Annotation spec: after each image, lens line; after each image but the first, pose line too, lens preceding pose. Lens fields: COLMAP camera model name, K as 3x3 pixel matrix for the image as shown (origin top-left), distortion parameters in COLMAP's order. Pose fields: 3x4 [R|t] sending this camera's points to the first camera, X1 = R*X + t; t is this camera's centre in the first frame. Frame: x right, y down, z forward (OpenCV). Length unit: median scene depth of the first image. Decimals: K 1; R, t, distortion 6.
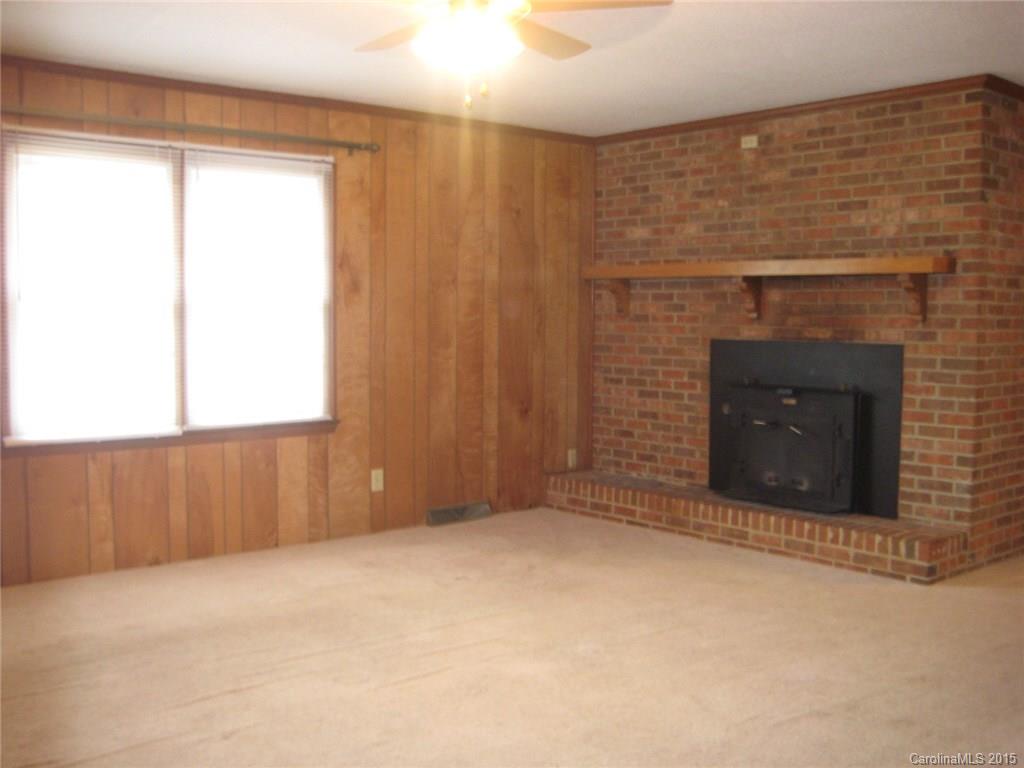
lens RADIAL K [[1066.0, 0, 503.5], [0, 1066.0, 381.7], [0, 0, 1]] dist [-0.157054, 0.204026]
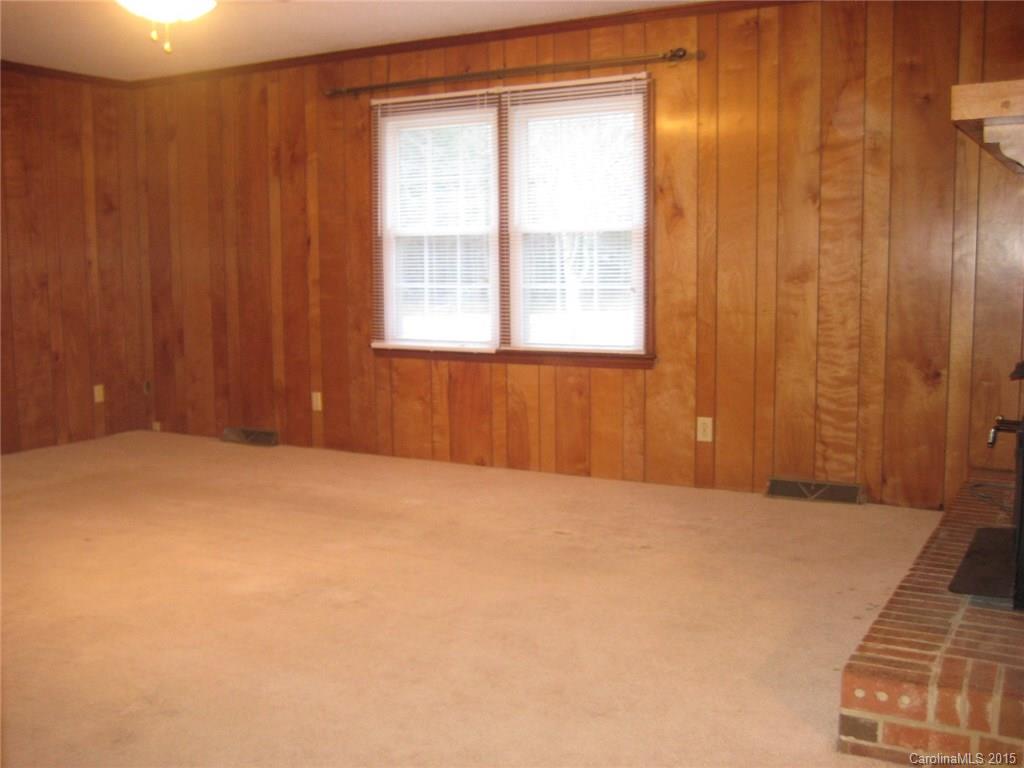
lens RADIAL K [[1066.0, 0, 503.5], [0, 1066.0, 381.7], [0, 0, 1]] dist [-0.157054, 0.204026]
pose [[0.334039, 0.102393, -0.936981, 0.677347], [-0.050711, 0.994594, 0.090610, -0.019573], [0.941194, 0.017248, 0.337426, 0.564188]]
